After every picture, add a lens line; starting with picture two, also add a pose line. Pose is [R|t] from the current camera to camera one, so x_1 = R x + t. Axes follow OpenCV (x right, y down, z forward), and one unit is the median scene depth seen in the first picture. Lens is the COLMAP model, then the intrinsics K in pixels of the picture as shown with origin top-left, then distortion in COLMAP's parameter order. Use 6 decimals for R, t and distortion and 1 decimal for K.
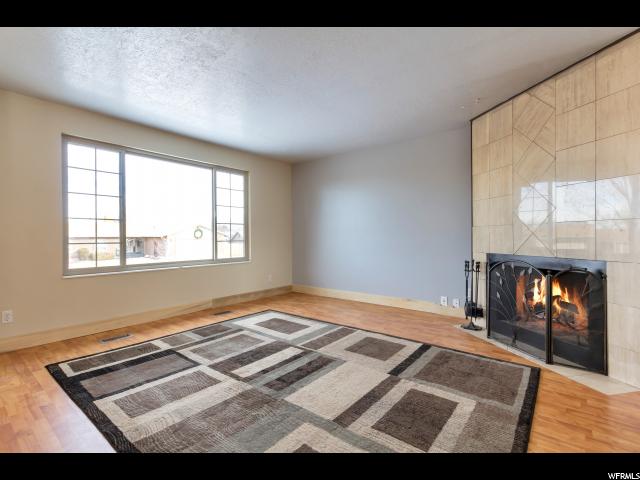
lens RADIAL K [[296.8, 0, 321.7], [0, 296.8, 234.5], [0, 0, 1]] dist [0.006022, -0.001270]
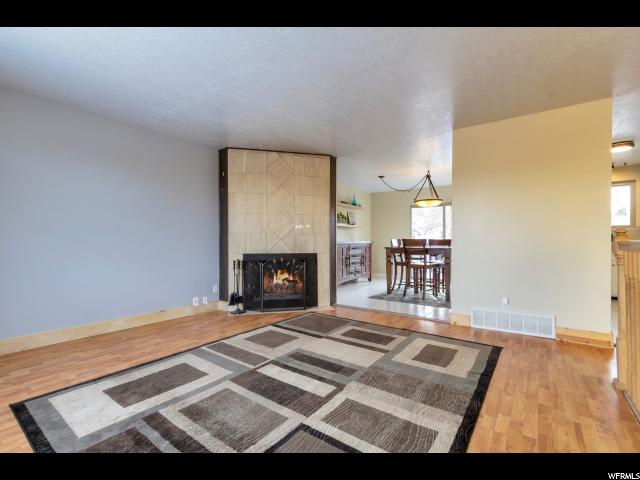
lens RADIAL K [[296.8, 0, 312.3], [0, 296.8, 243.5], [0, 0, 1]] dist [0.006022, -0.001270]
pose [[-0.019339, -0.000392, 0.999813, -0.874087], [-0.009489, 0.999955, 0.000209, 0.013852], [-0.999768, -0.009483, -0.019342, 0.790809]]
